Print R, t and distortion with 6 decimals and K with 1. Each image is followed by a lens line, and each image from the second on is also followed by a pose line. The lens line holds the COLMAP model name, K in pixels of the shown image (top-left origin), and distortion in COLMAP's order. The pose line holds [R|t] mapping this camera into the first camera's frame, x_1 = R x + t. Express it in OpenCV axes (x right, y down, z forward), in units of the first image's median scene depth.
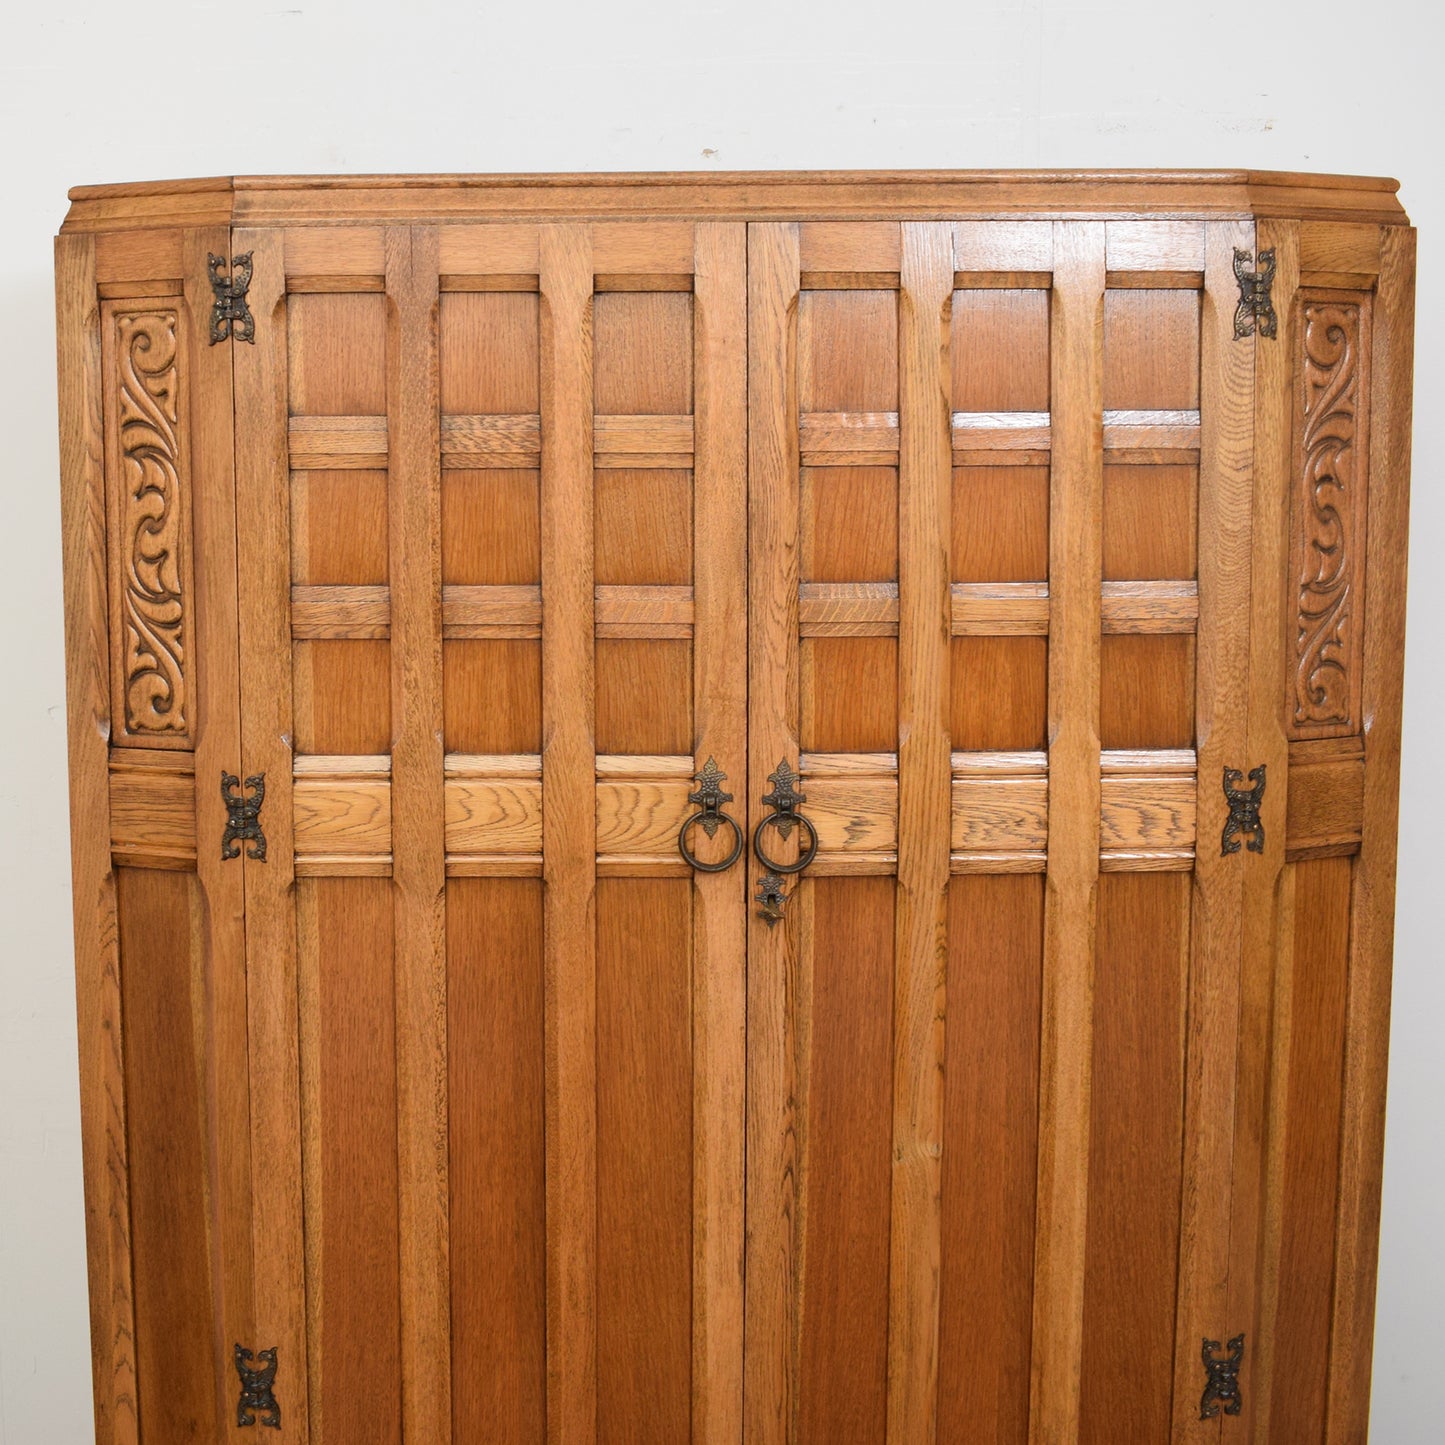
lens RADIAL K [[2684.2, 0, 724.4], [0, 2684.2, 695.4], [0, 0, 1]] dist [-0.085070, 0.000000]
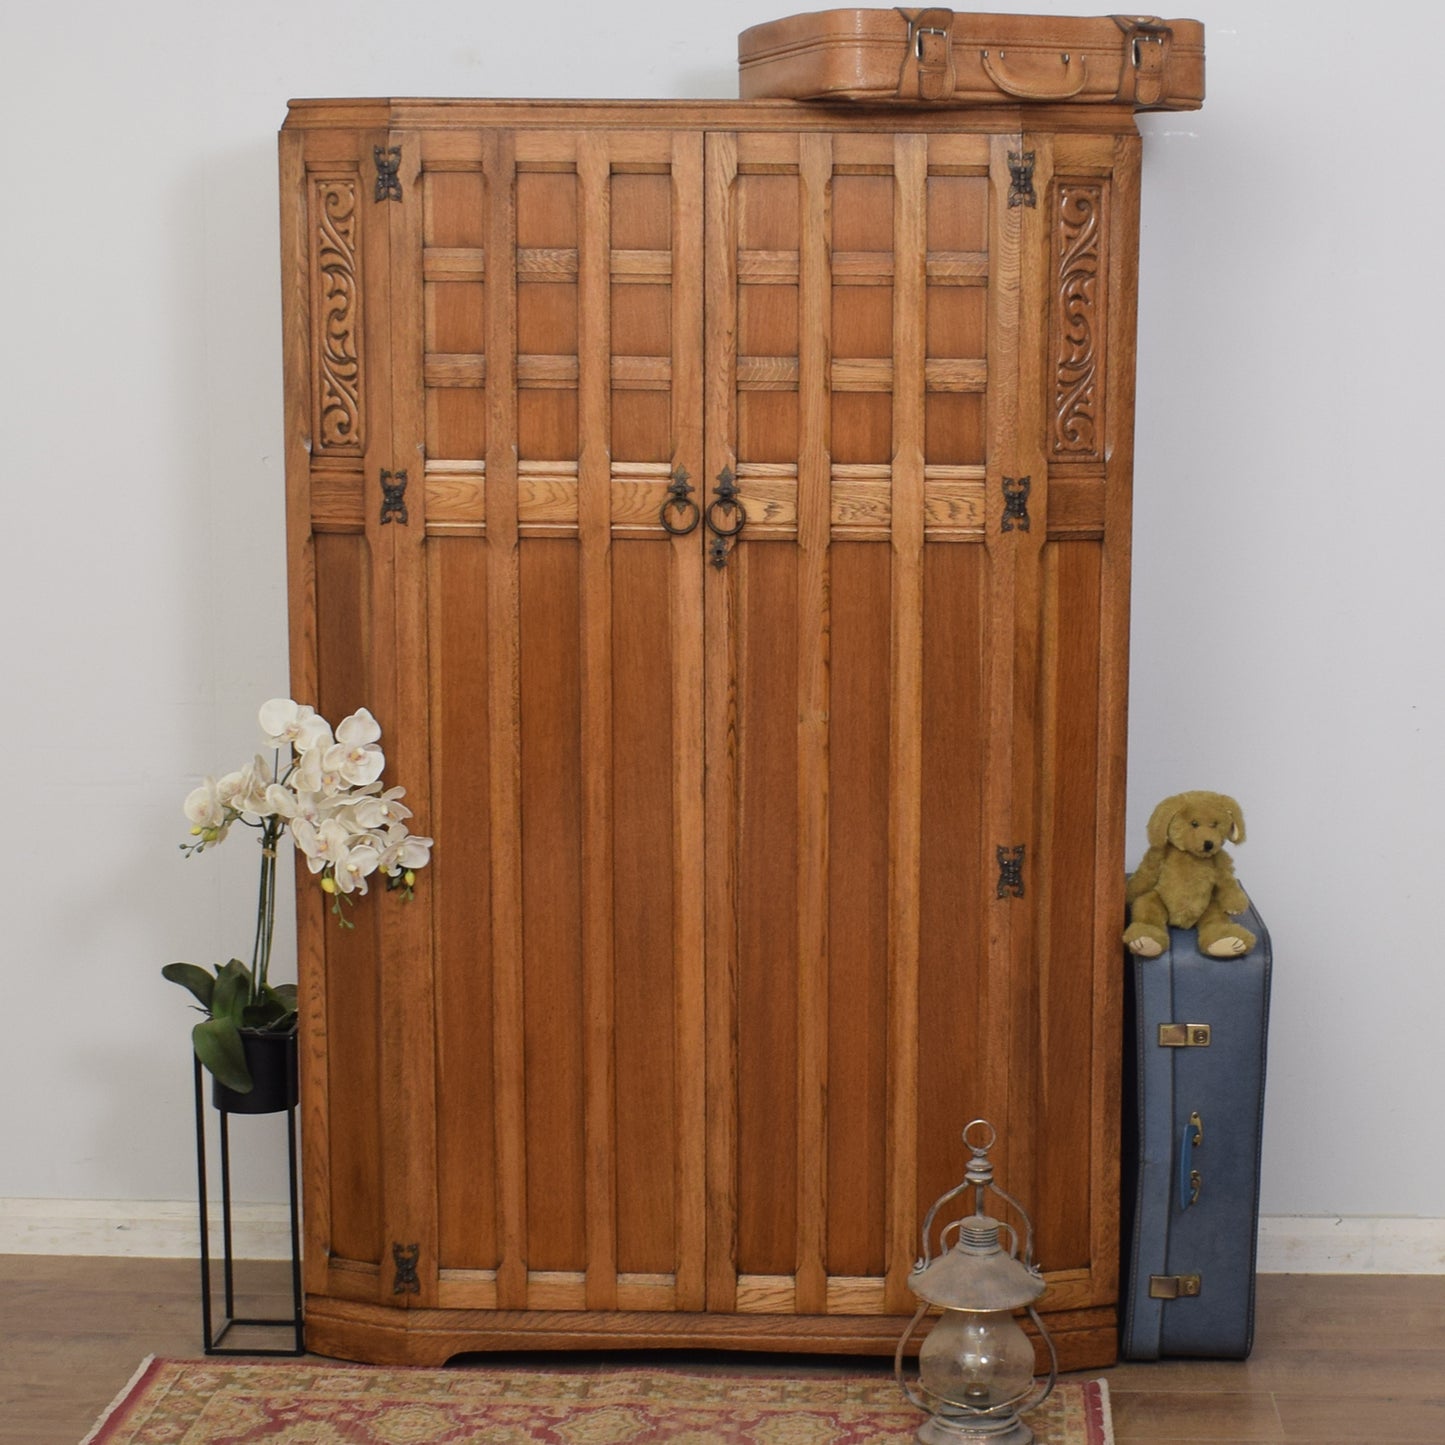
lens RADIAL K [[2684.2, 0, 826.8], [0, 2684.2, 715.9], [0, 0, 1]] dist [-0.085070, 0.000000]
pose [[0.999471, 0.019933, -0.025715, 0.125875], [-0.017936, 0.996970, 0.075694, 0.050083], [0.027146, -0.075193, 0.996799, -0.614194]]
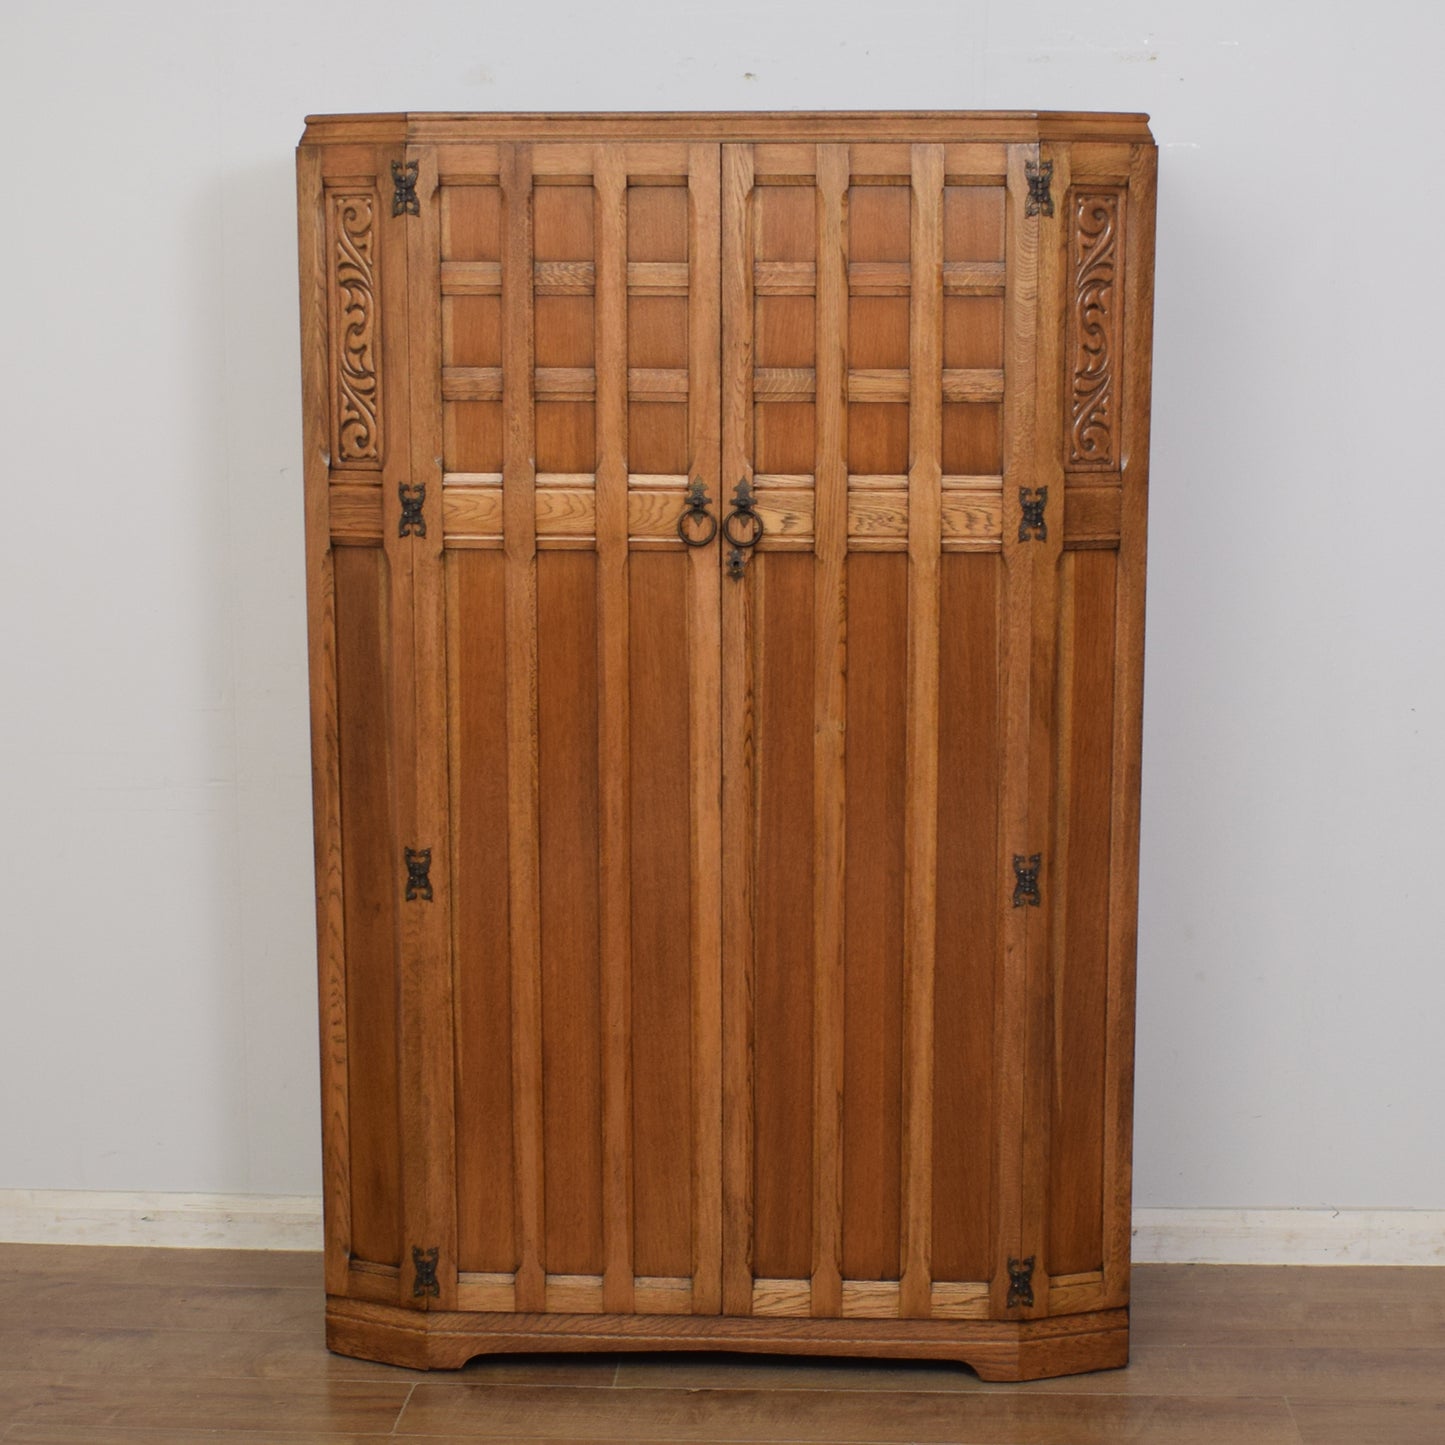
lens RADIAL K [[2552.2, 0, 740.6], [0, 2552.2, 712.0], [0, 0, 1]] dist [-0.089765, 0.000000]
pose [[0.998427, 0.016524, -0.053585, 0.104075], [-0.012327, 0.996898, 0.077732, 0.044938], [0.054703, -0.076949, 0.995533, -0.537091]]
